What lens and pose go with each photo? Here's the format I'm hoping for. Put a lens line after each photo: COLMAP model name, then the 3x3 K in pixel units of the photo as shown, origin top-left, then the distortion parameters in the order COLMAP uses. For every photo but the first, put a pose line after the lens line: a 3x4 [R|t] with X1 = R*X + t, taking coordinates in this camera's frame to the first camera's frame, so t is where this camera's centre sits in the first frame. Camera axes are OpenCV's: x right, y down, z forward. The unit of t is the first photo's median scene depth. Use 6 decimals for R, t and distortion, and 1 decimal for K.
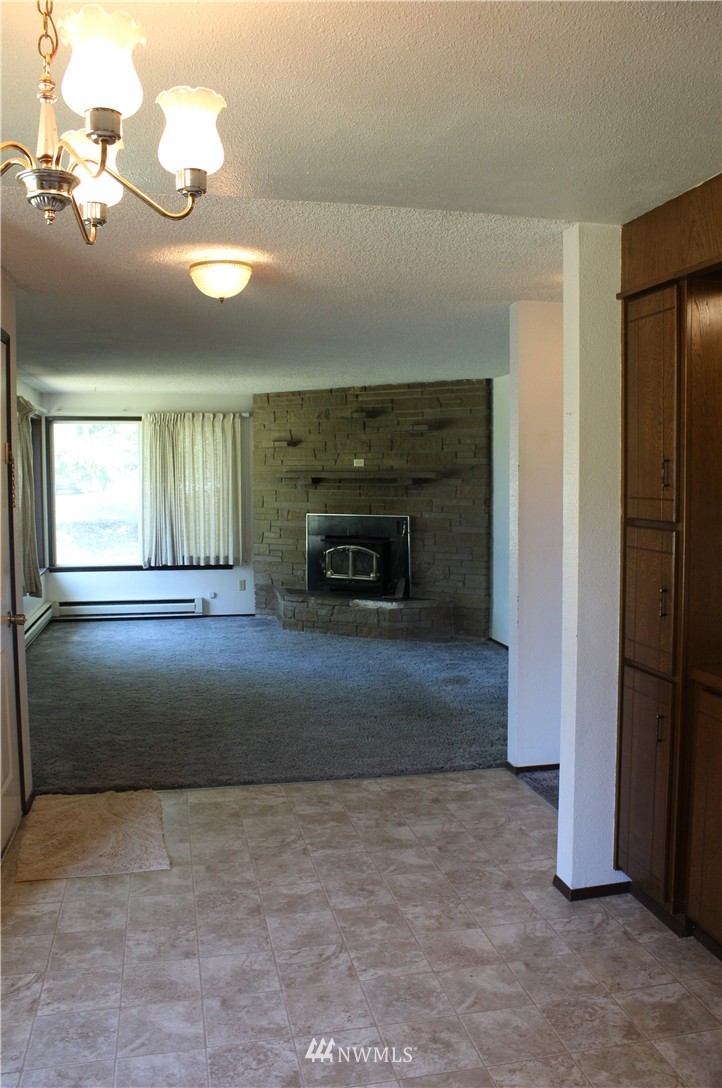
lens RADIAL K [[908.6, 0, 361.0], [0, 908.6, 541.3], [0, 0, 1]] dist [-0.135152, 0.001427]
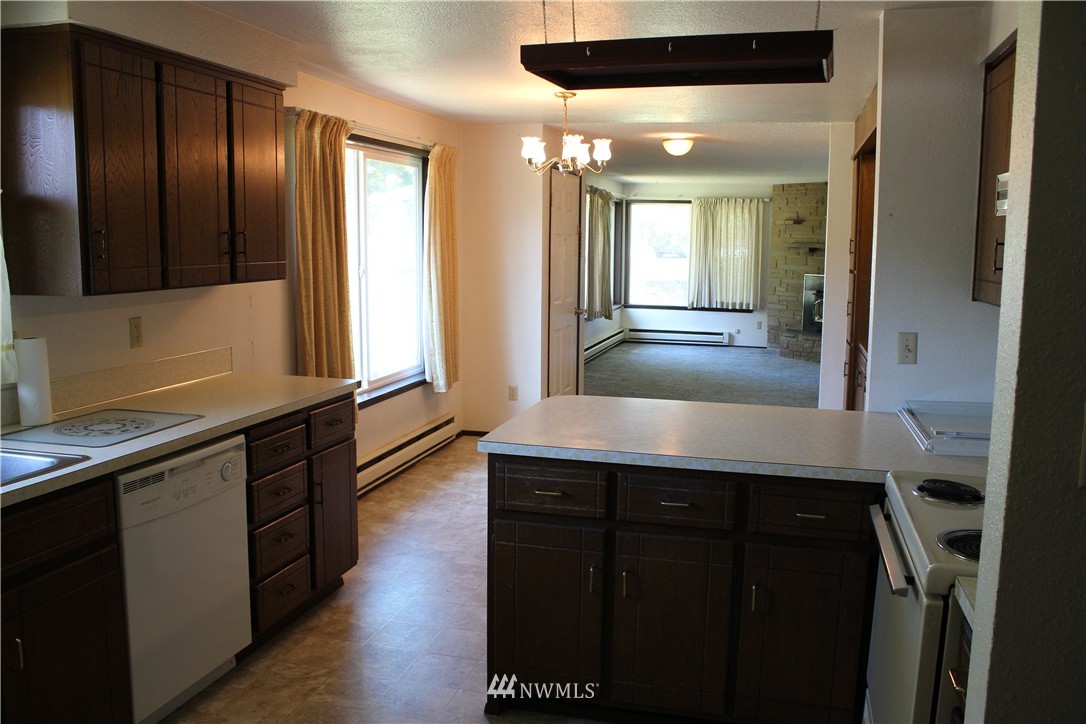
lens RADIAL K [[906.9, 0, 544.1], [0, 906.9, 364.7], [0, 0, 1]] dist [-0.135152, 0.001427]
pose [[0.891978, 0.075876, -0.445666, 0.193286], [-0.048297, 0.996166, 0.072936, 0.025059], [0.449491, -0.043533, 0.892223, -0.364090]]
